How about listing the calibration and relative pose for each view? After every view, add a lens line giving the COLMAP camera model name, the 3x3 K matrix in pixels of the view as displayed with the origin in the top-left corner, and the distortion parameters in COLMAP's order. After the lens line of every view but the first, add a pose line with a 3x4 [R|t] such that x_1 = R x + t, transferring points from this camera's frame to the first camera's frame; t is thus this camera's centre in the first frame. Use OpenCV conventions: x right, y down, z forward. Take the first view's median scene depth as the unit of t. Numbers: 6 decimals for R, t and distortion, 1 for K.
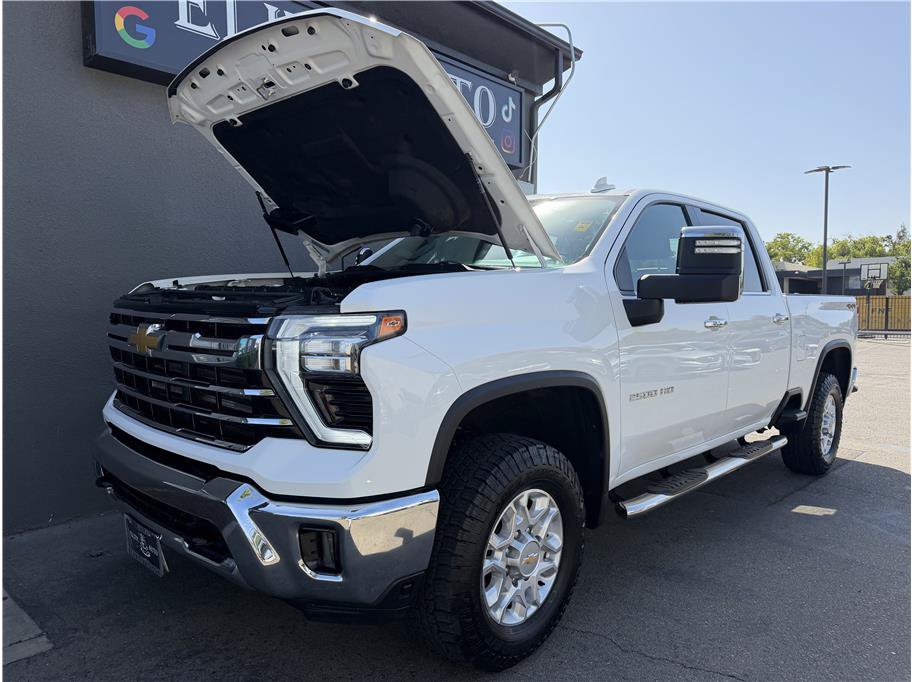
lens RADIAL K [[654.3, 0, 459.3], [0, 654.3, 365.7], [0, 0, 1]] dist [0.005060, -0.006987]
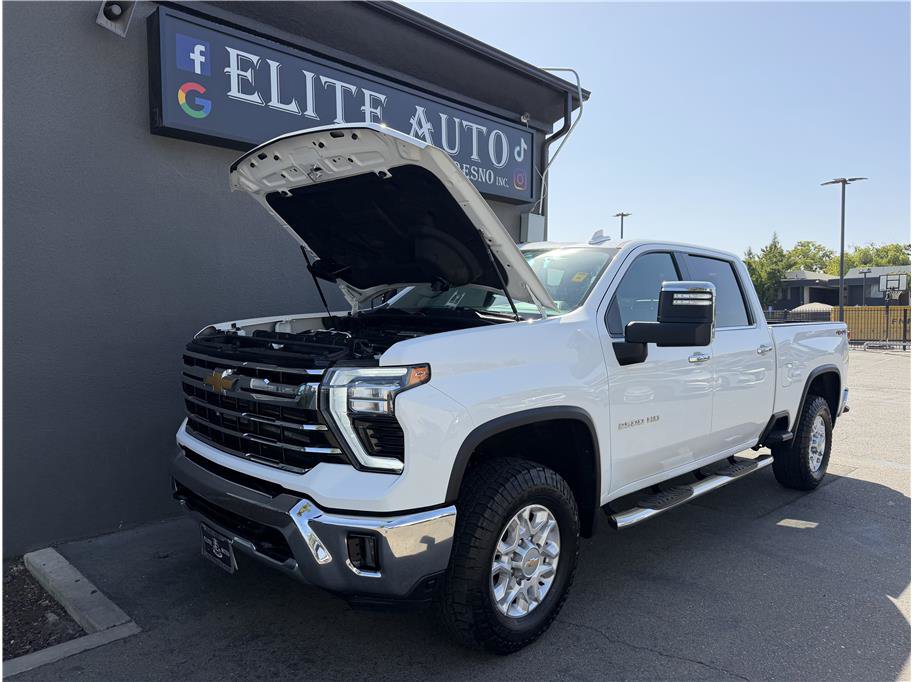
lens RADIAL K [[649.9, 0, 452.4], [0, 649.9, 364.7], [0, 0, 1]] dist [0.033841, -0.059961]
pose [[0.999302, 0.000337, -0.037367, 0.006136], [-0.000875, 0.999896, -0.014384, -0.046634], [0.037359, 0.014407, 0.999198, -0.188646]]
